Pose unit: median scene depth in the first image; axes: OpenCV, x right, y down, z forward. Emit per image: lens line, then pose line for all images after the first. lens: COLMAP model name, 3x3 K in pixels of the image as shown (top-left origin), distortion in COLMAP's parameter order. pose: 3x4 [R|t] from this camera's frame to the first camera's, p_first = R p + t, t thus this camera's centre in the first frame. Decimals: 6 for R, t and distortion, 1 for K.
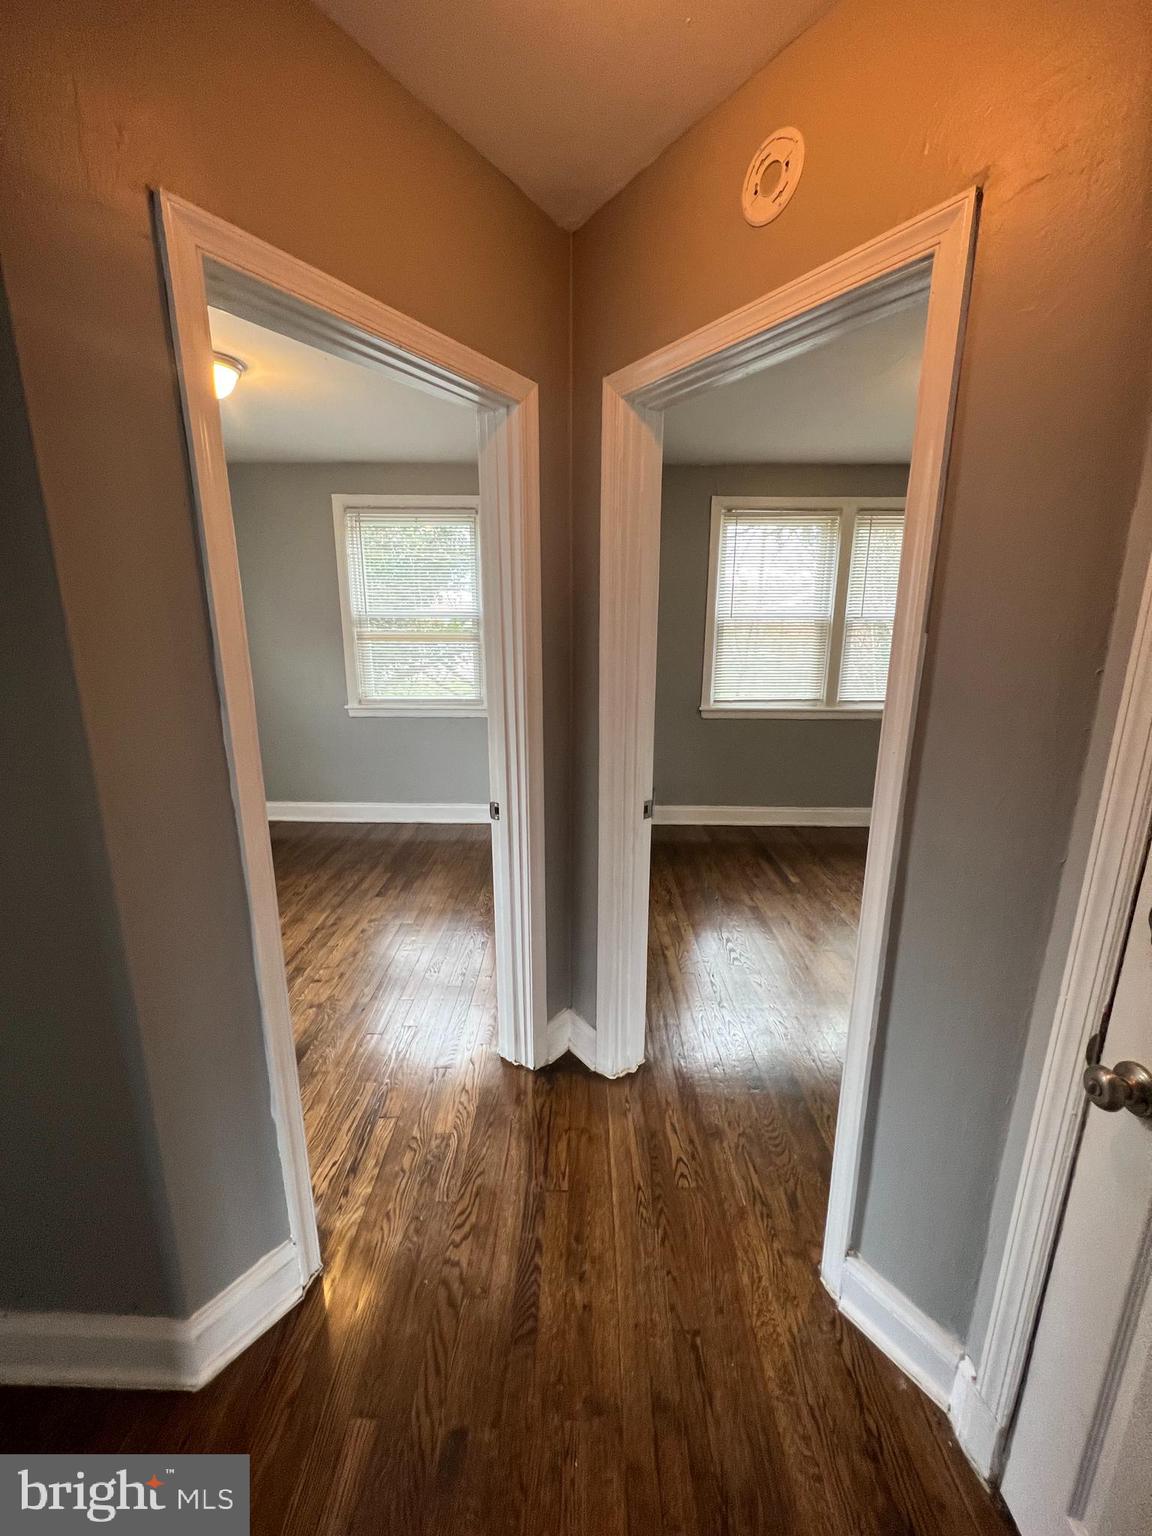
lens RADIAL K [[611.1, 0, 579.5], [0, 611.1, 768.6], [0, 0, 1]] dist [0.000051, -0.000235]
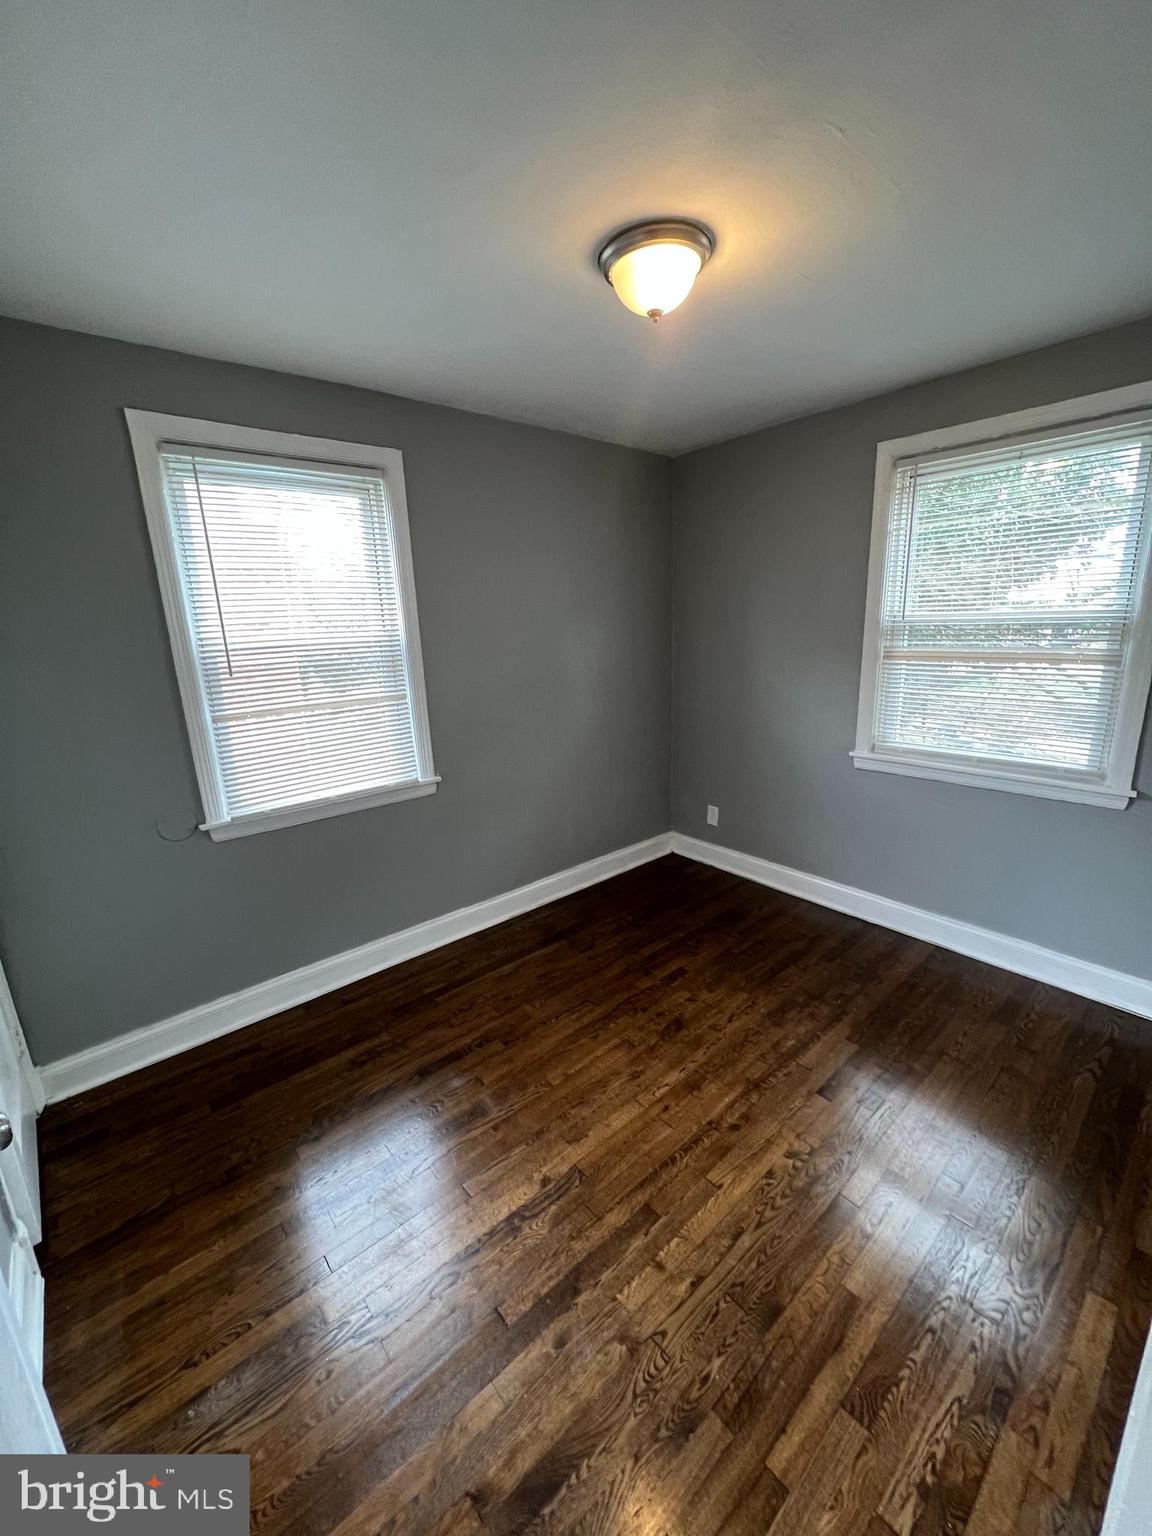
lens RADIAL K [[611.1, 0, 579.5], [0, 611.1, 768.6], [0, 0, 1]] dist [0.000051, -0.000235]
pose [[0.653072, 0.155106, -0.741242, -0.070354], [-0.133080, 0.987074, 0.089297, -0.116551], [0.745512, 0.040327, 0.665272, 0.334786]]
